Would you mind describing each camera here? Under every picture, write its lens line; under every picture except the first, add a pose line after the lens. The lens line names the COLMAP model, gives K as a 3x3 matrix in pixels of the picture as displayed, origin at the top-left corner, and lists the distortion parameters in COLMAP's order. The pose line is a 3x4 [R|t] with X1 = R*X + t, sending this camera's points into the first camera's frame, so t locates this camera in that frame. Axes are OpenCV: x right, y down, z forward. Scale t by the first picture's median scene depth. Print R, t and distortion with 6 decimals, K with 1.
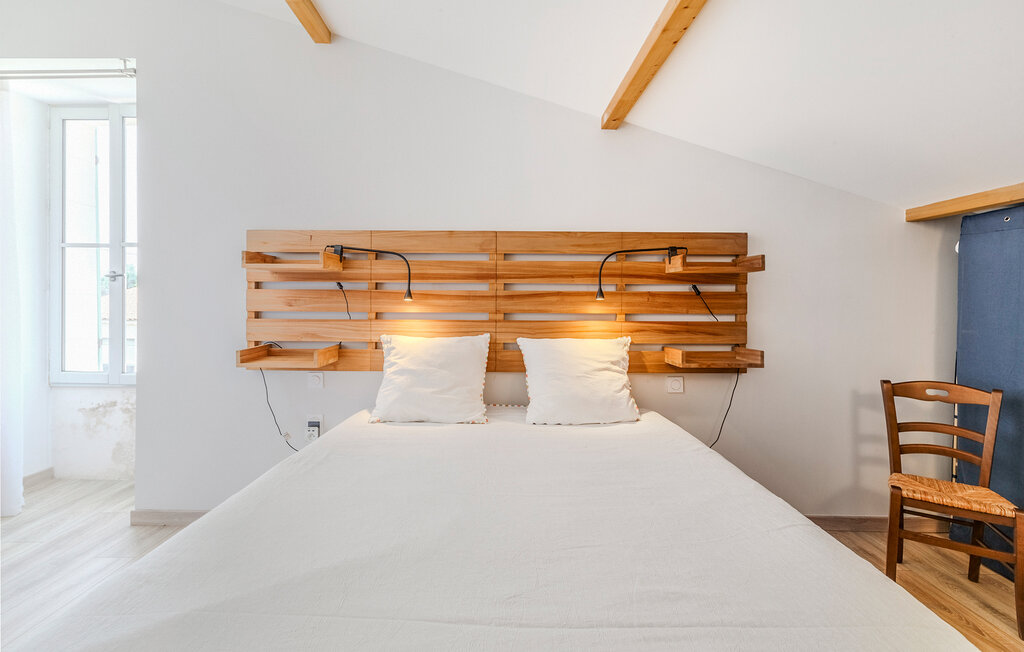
lens RADIAL K [[452.2, 0, 512.0], [0, 452.2, 326.0], [0, 0, 1]] dist [0.002312, 0.000413]
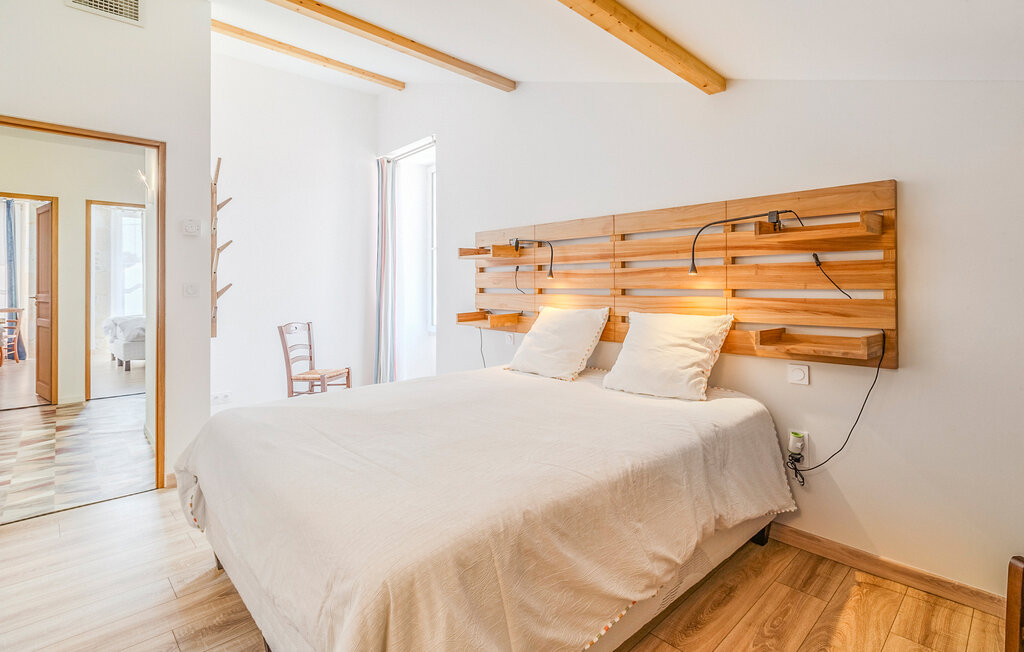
lens RADIAL K [[471.7, 0, 508.3], [0, 471.7, 313.0], [0, 0, 1]] dist [-0.001123, -0.000092]
pose [[0.691412, 0.034348, -0.721644, 0.628759], [-0.019489, 0.999392, 0.028896, 0.002265], [0.722198, -0.005915, 0.691661, 0.010712]]
